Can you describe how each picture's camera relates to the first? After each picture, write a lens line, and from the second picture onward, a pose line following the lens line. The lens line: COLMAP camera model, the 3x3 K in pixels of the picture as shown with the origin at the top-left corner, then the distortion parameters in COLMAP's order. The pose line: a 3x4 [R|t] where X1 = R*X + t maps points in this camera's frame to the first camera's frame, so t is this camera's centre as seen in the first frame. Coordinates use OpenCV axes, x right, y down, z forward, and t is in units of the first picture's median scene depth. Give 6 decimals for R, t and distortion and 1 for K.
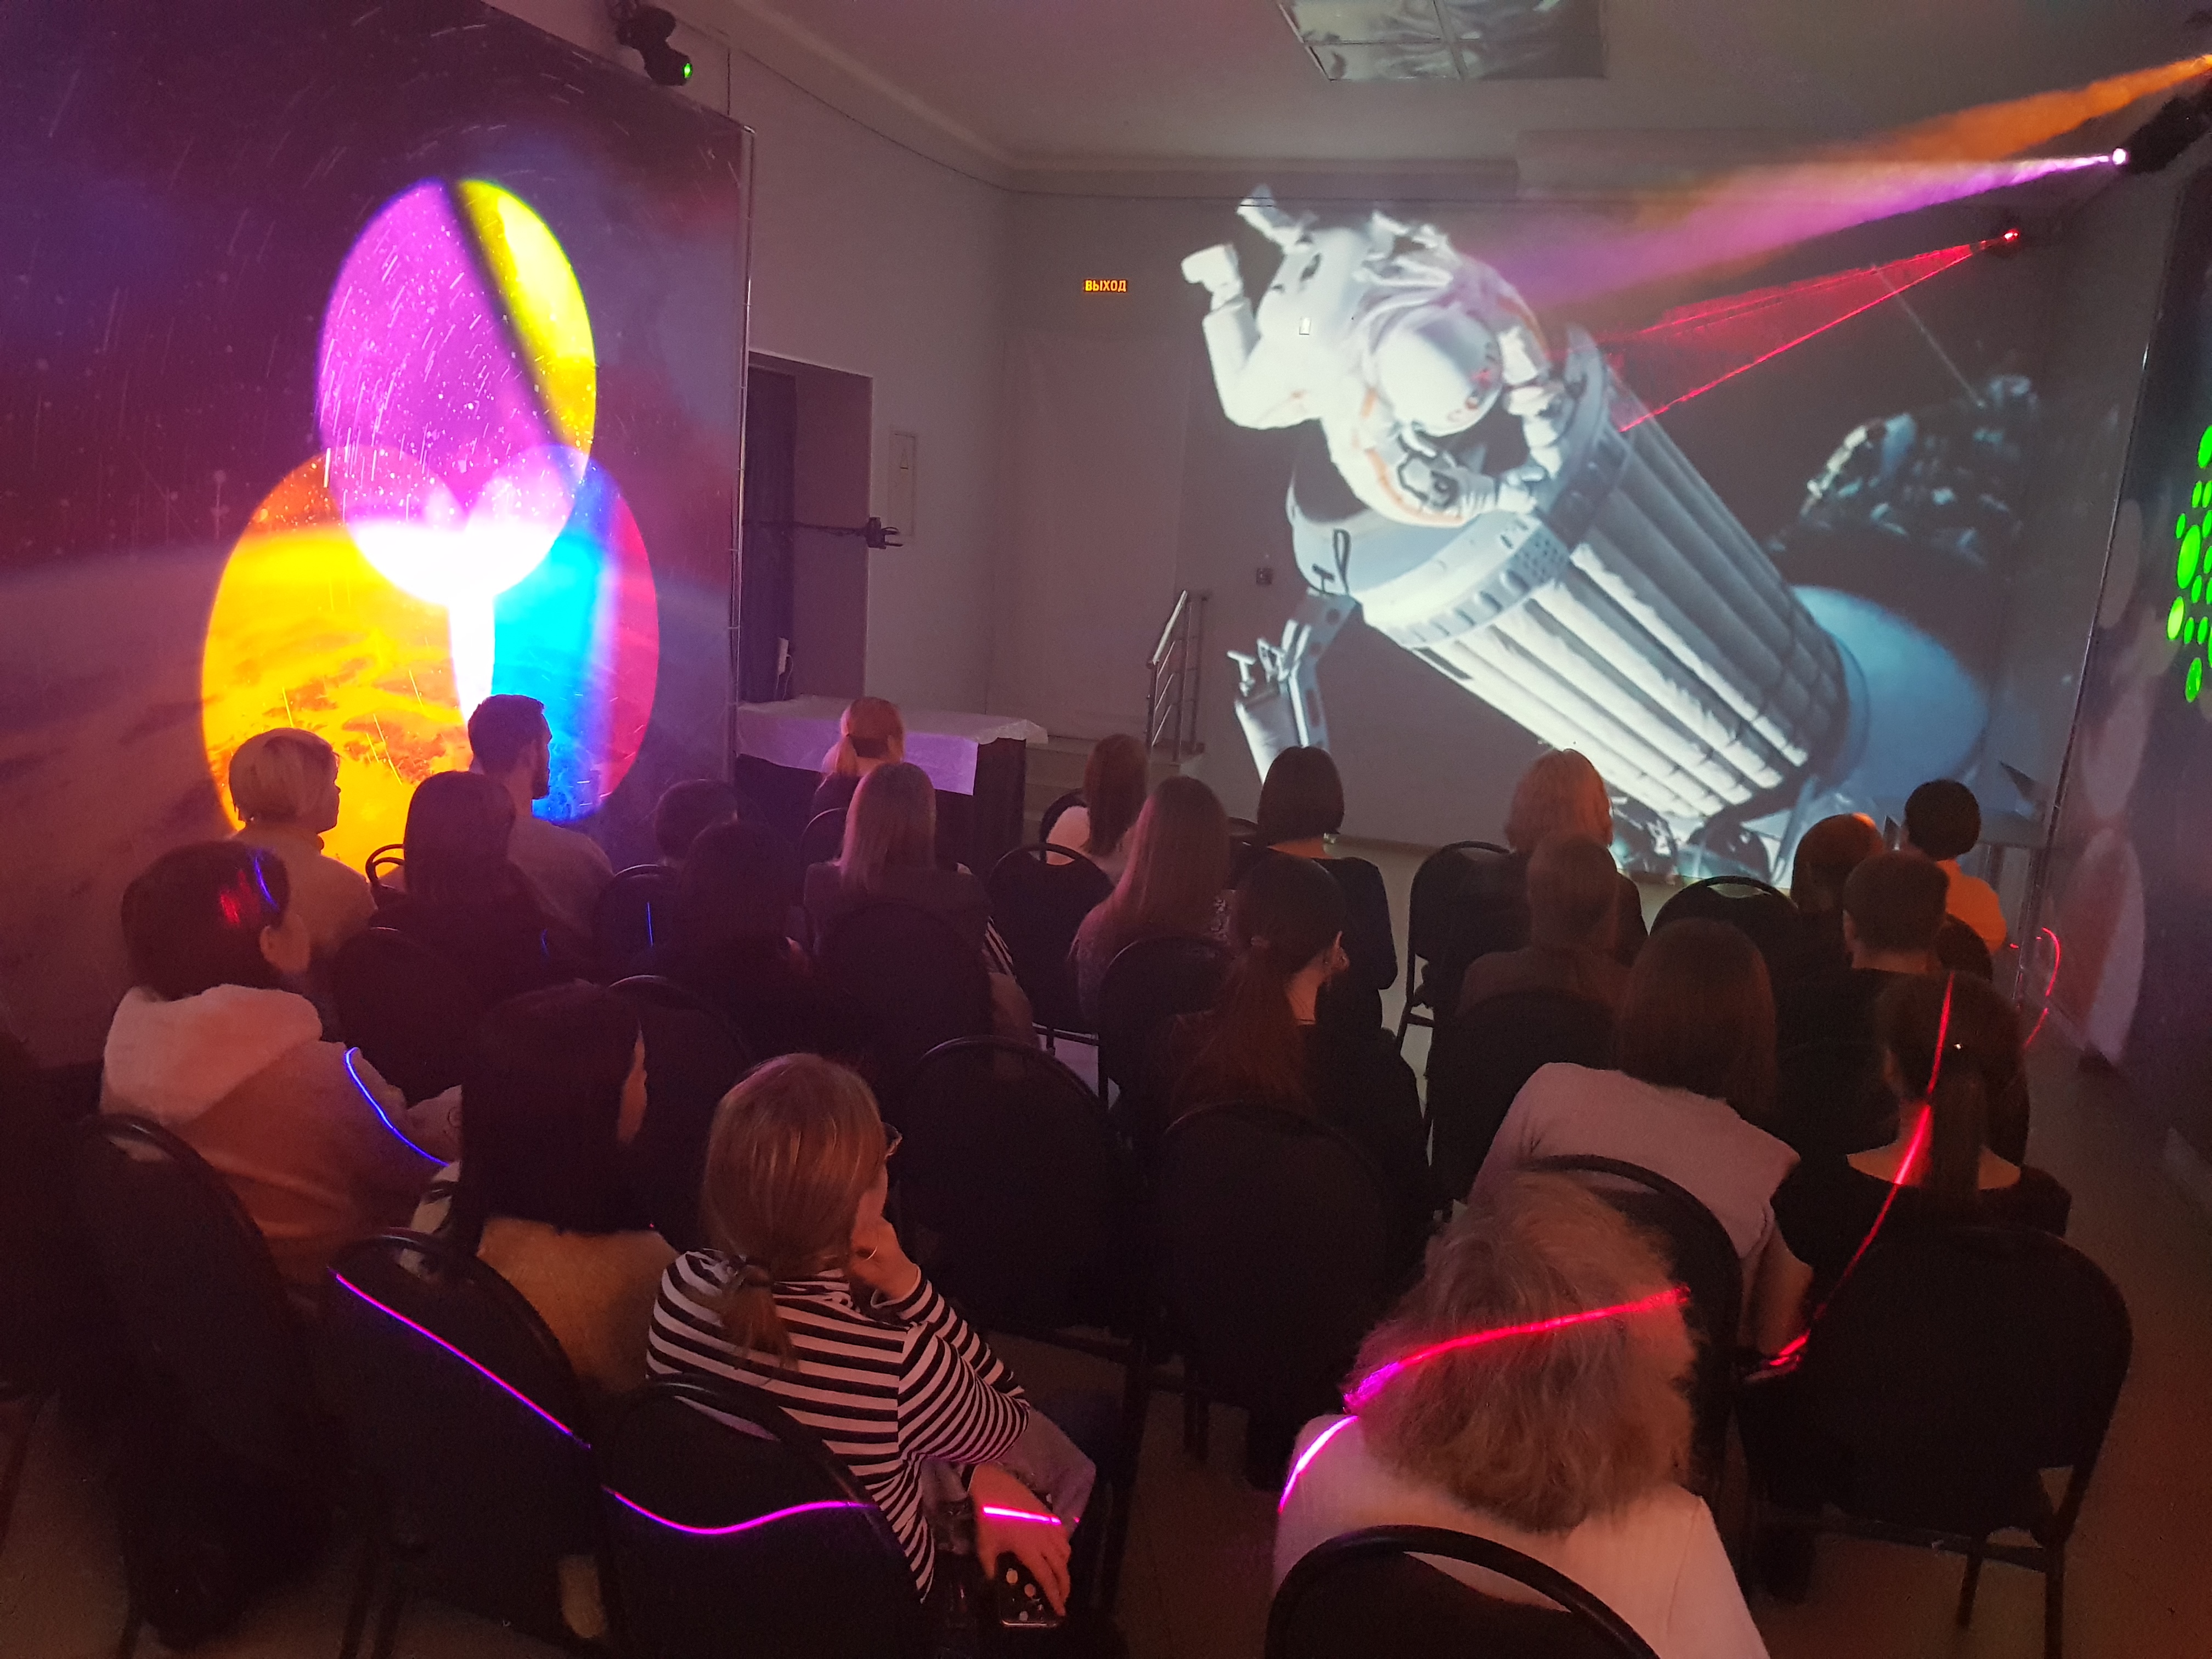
lens RADIAL K [[1686.6, 0, 1104.5], [0, 1686.6, 824.1], [0, 0, 1]] dist [-0.006155, -0.019984]
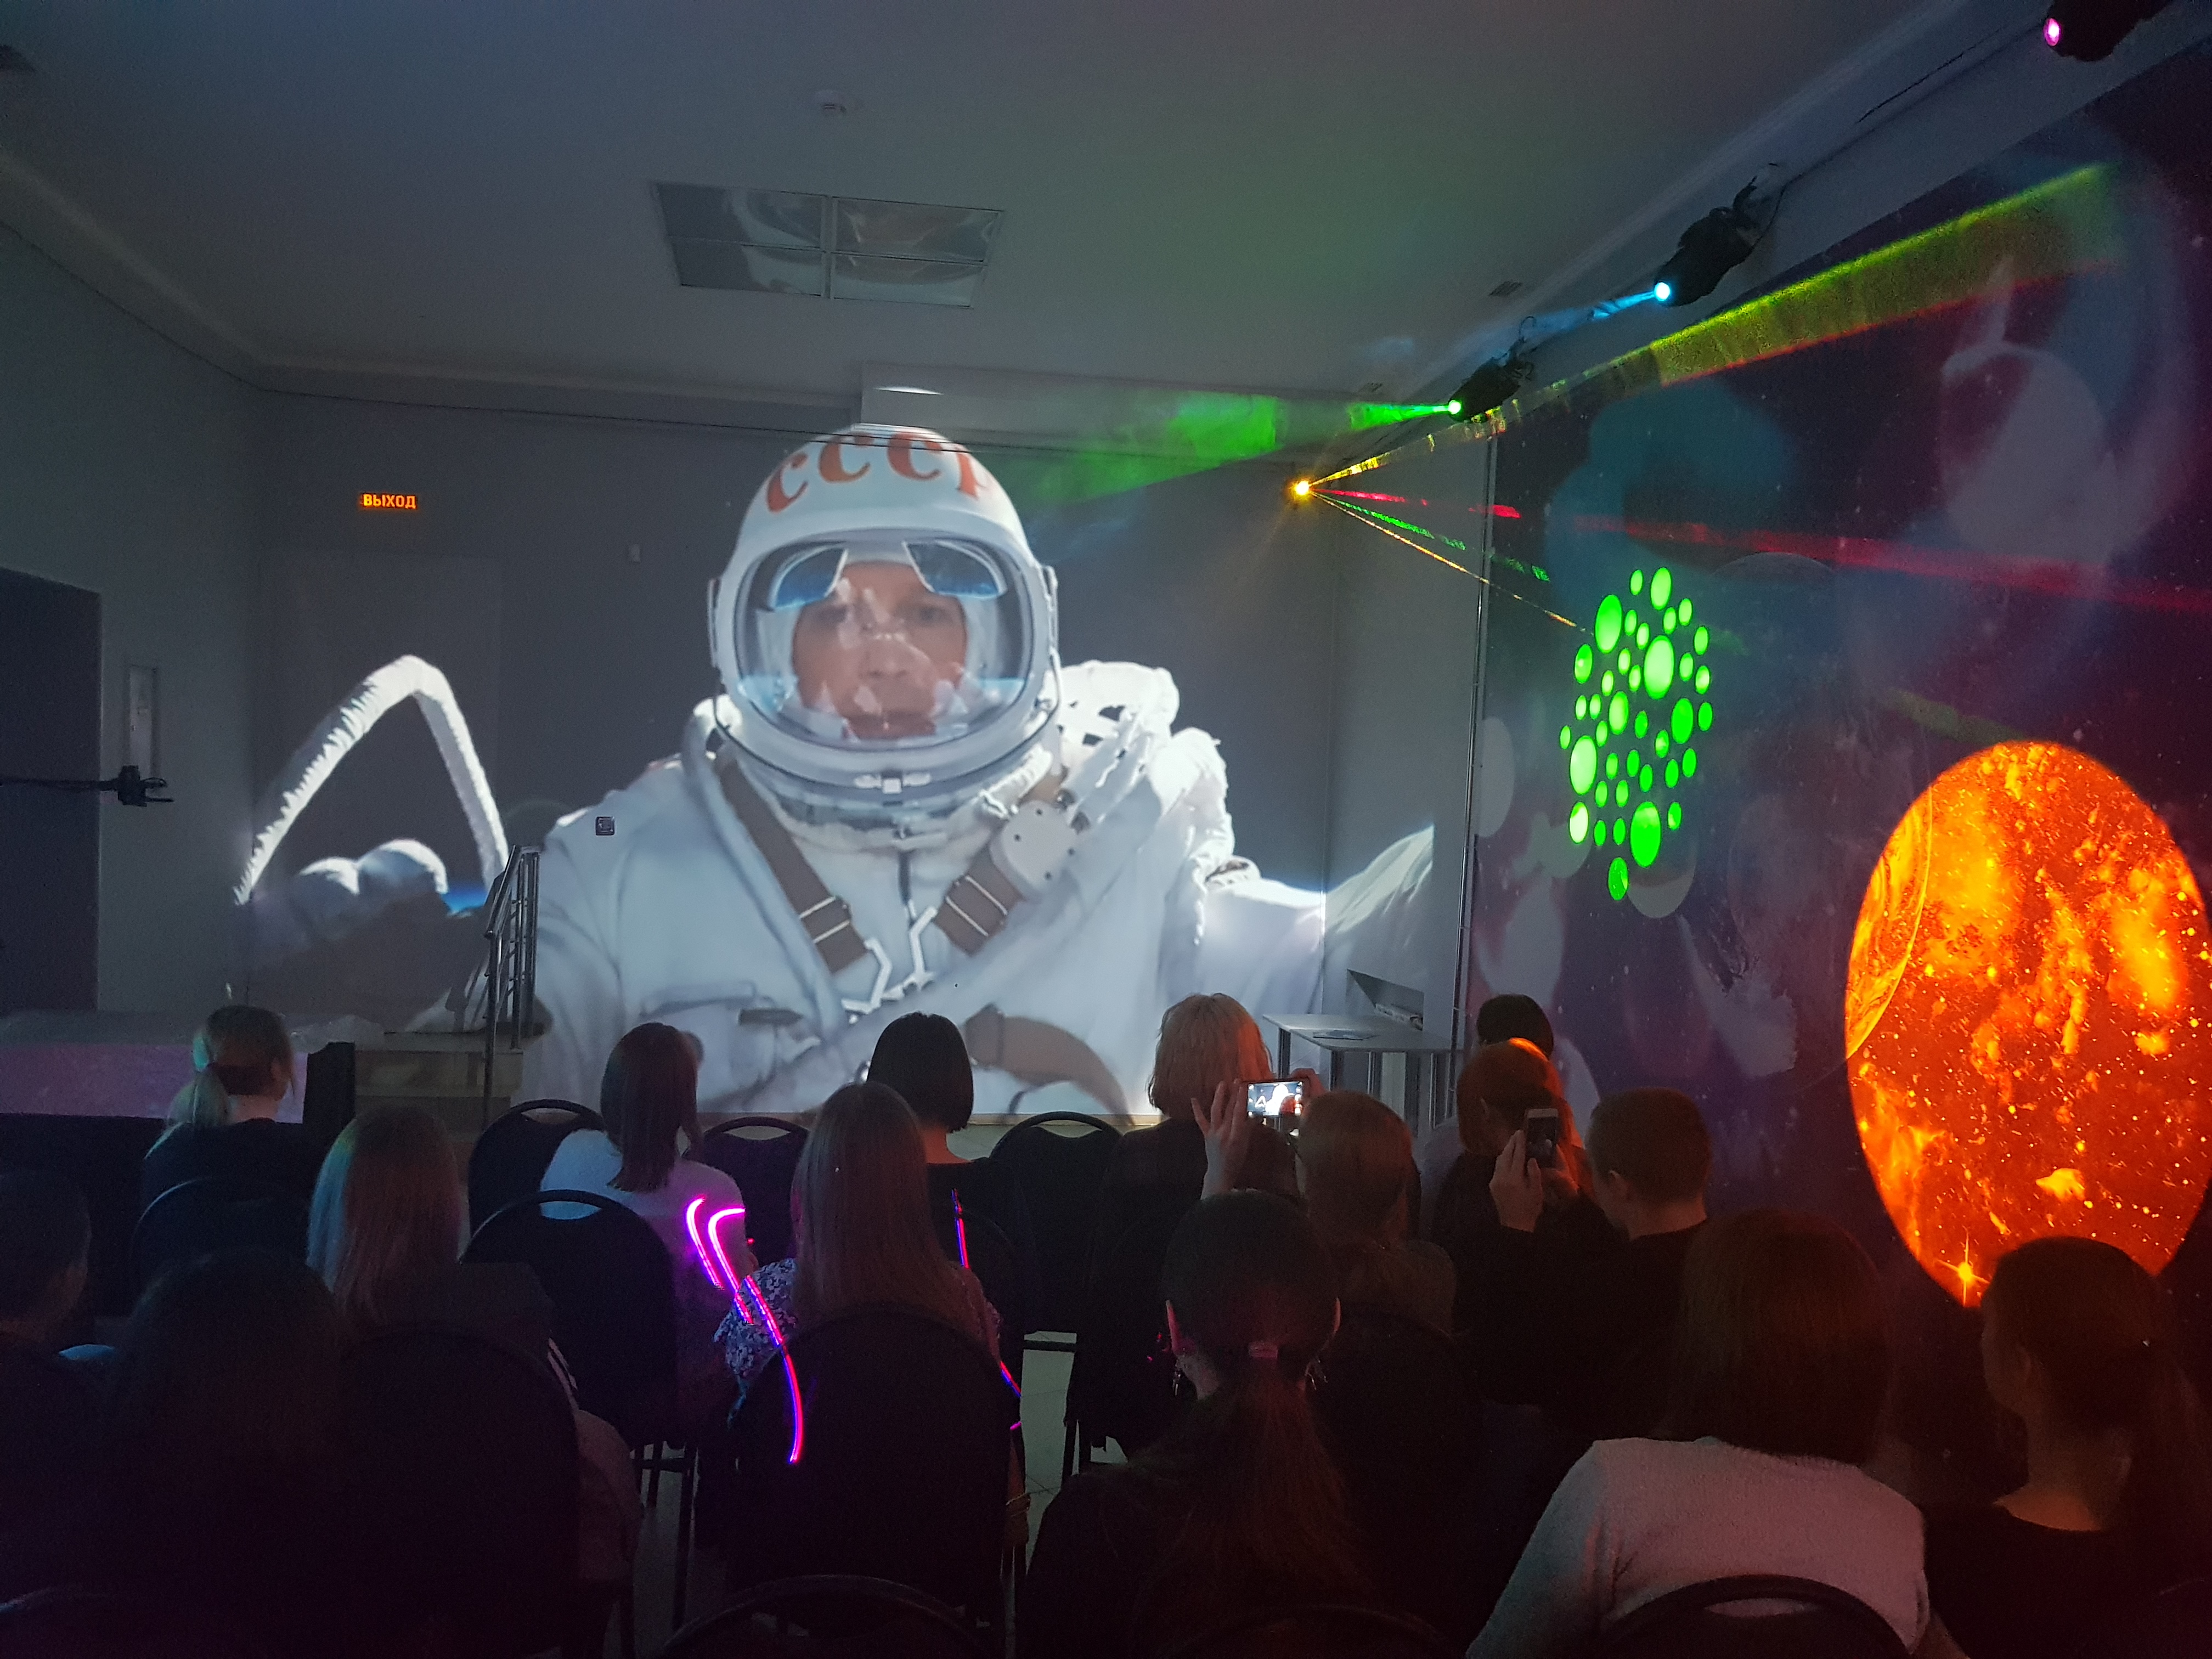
lens RADIAL K [[1686.6, 0, 1106.0], [0, 1686.6, 804.5], [0, 0, 1]] dist [-0.006155, -0.019984]
pose [[0.894799, -0.034692, 0.445120, -0.101619], [0.105155, 0.985306, -0.134592, -0.022039], [-0.433910, 0.167239, 0.885298, 0.183375]]
